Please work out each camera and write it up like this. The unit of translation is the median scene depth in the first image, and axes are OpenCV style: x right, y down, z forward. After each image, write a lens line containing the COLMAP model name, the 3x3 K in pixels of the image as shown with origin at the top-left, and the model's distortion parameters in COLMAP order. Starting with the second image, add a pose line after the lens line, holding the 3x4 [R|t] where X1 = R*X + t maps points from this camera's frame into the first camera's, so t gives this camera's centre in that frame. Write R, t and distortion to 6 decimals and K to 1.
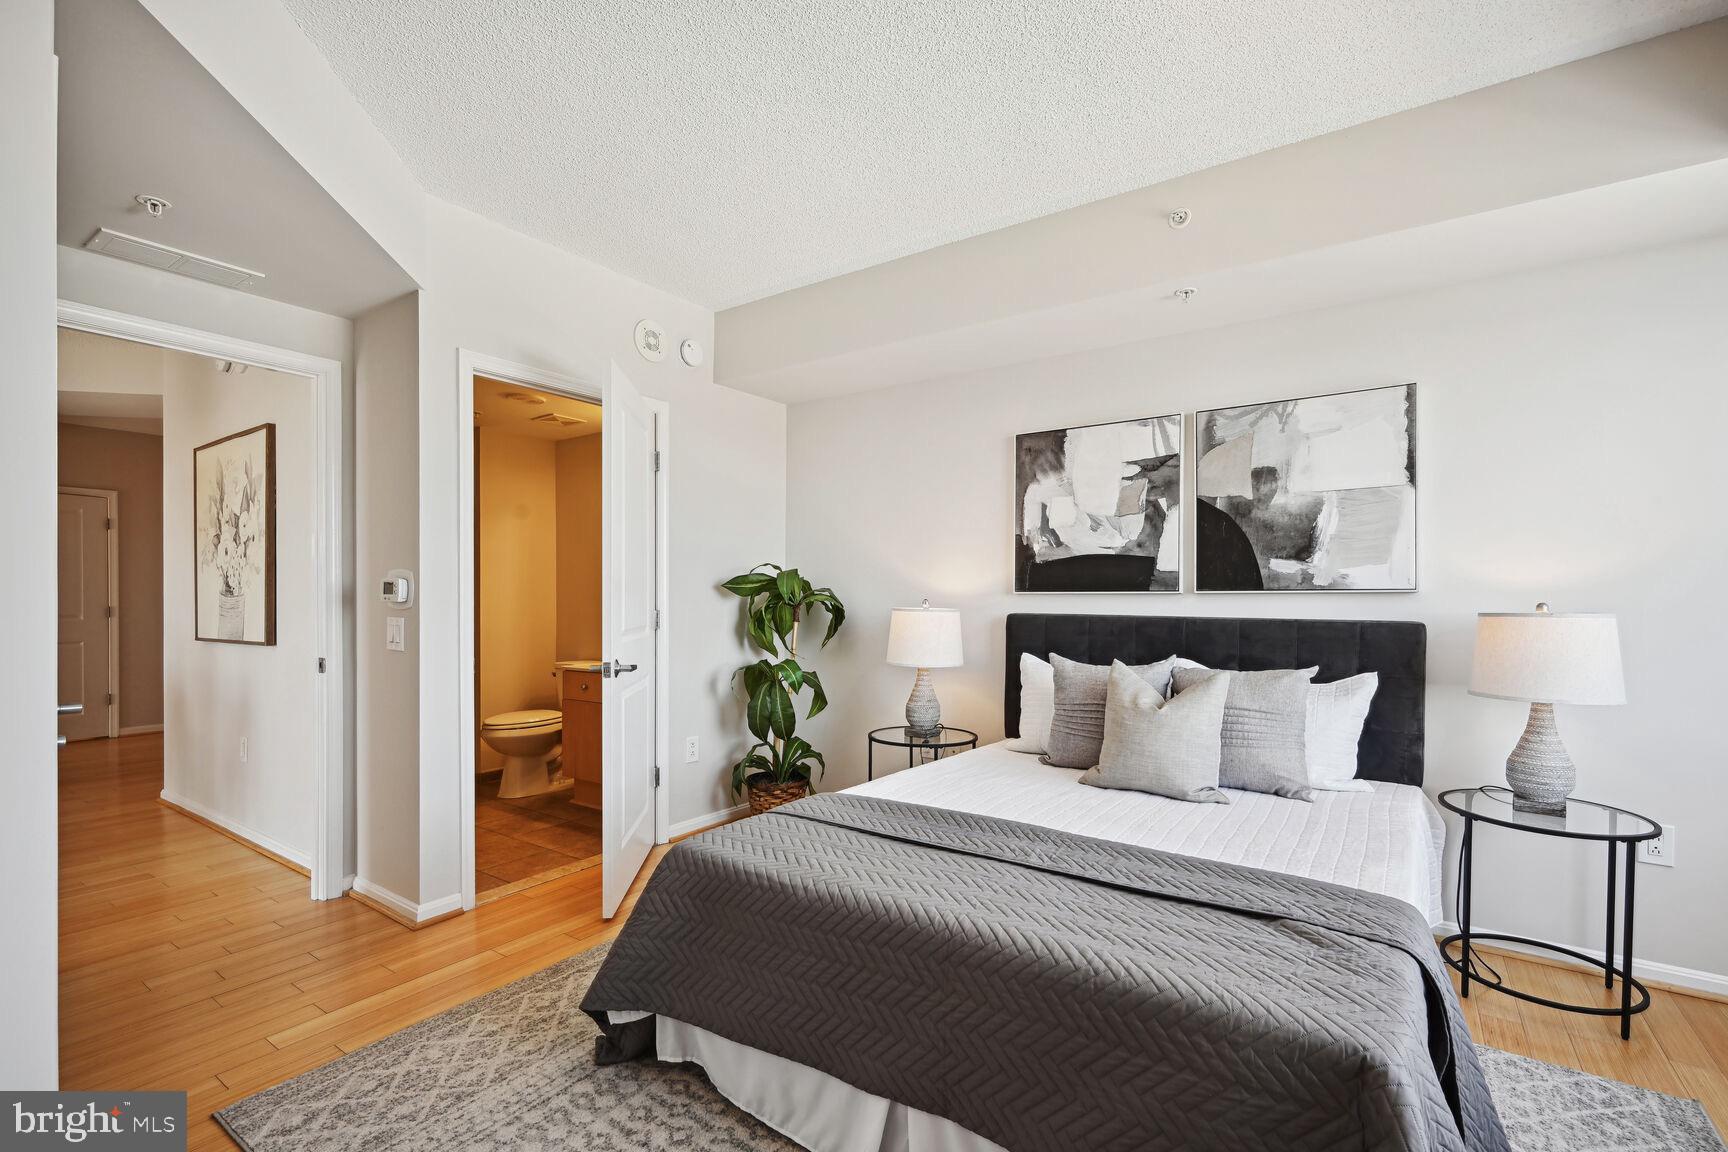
lens RADIAL K [[778.4, 0, 863.6], [0, 778.4, 592.2], [0, 0, 1]] dist [-0.005533, 0.000129]
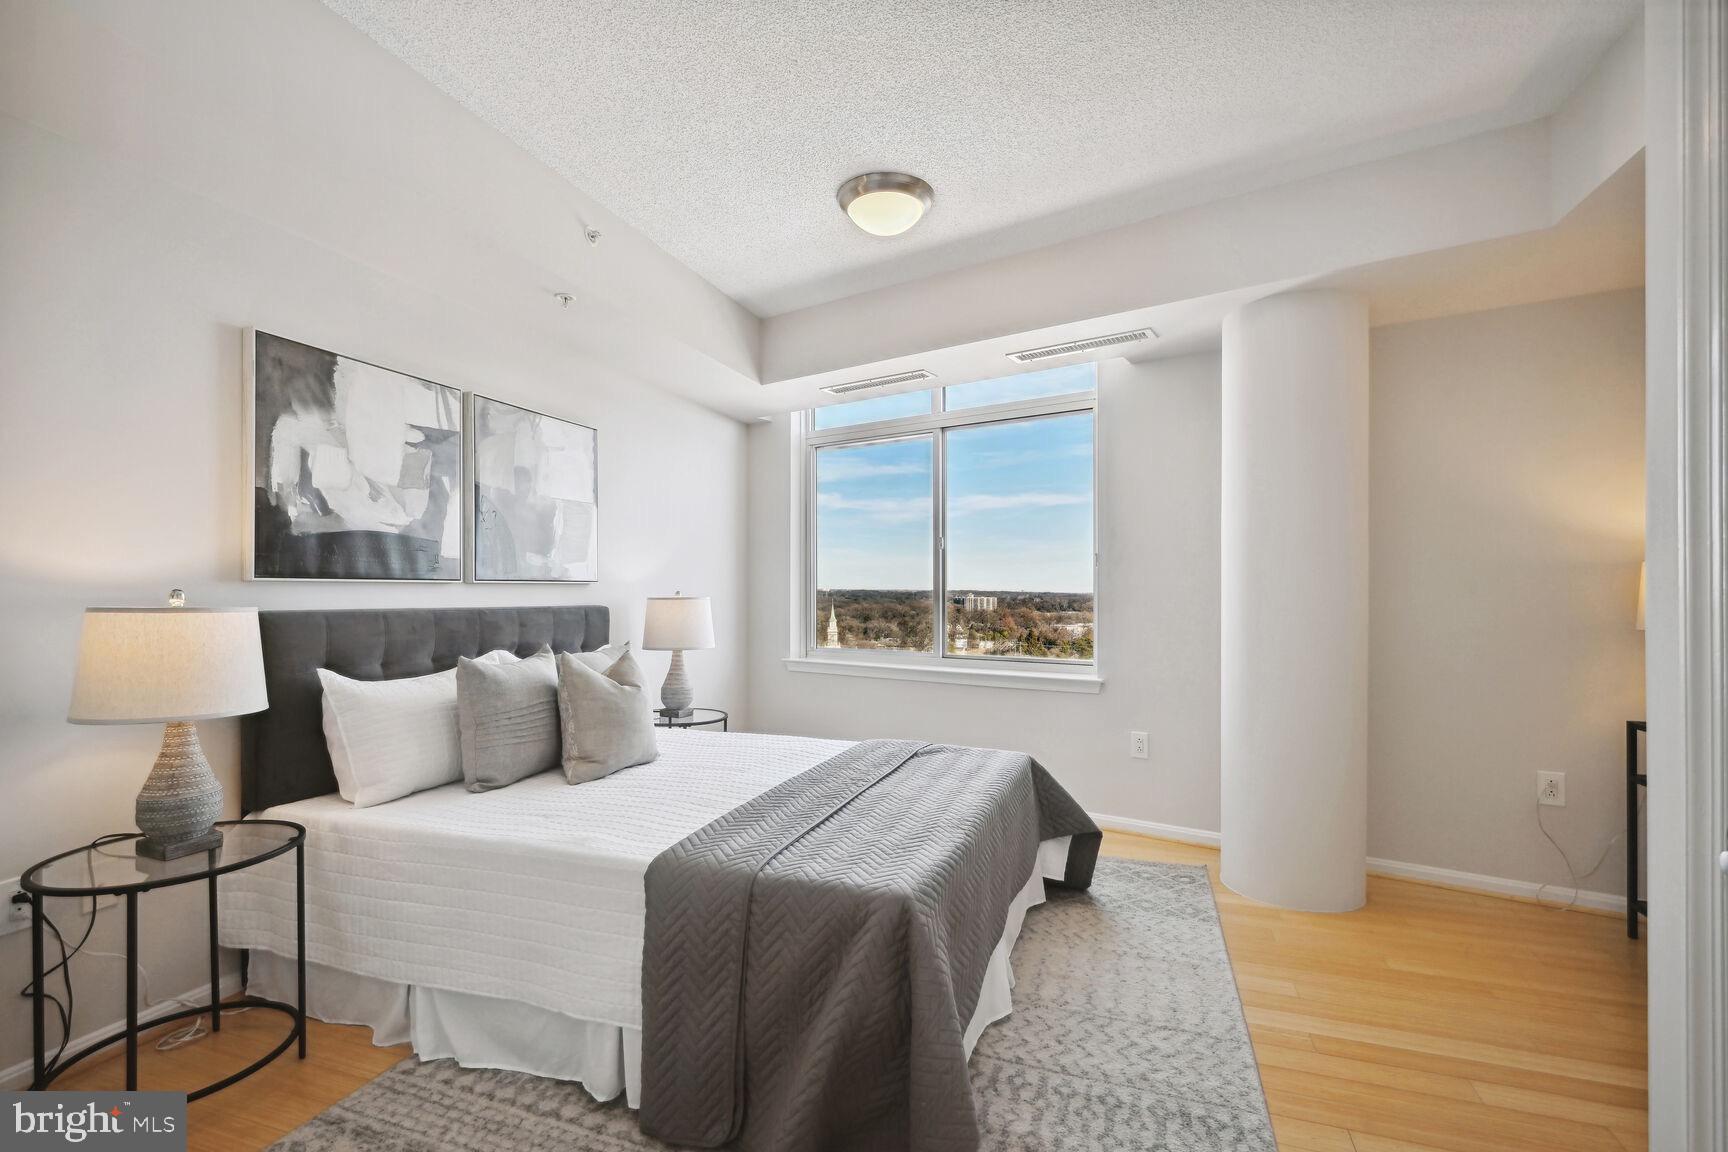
lens RADIAL K [[787.6, 0, 853.6], [0, 787.6, 571.0], [0, 0, 1]] dist [-0.009064, 0.000039]
pose [[-0.274448, 0.019882, 0.961396, -0.590834], [-0.010703, 0.999661, -0.023729, 0.004558], [-0.961542, -0.016803, -0.274142, 0.759824]]
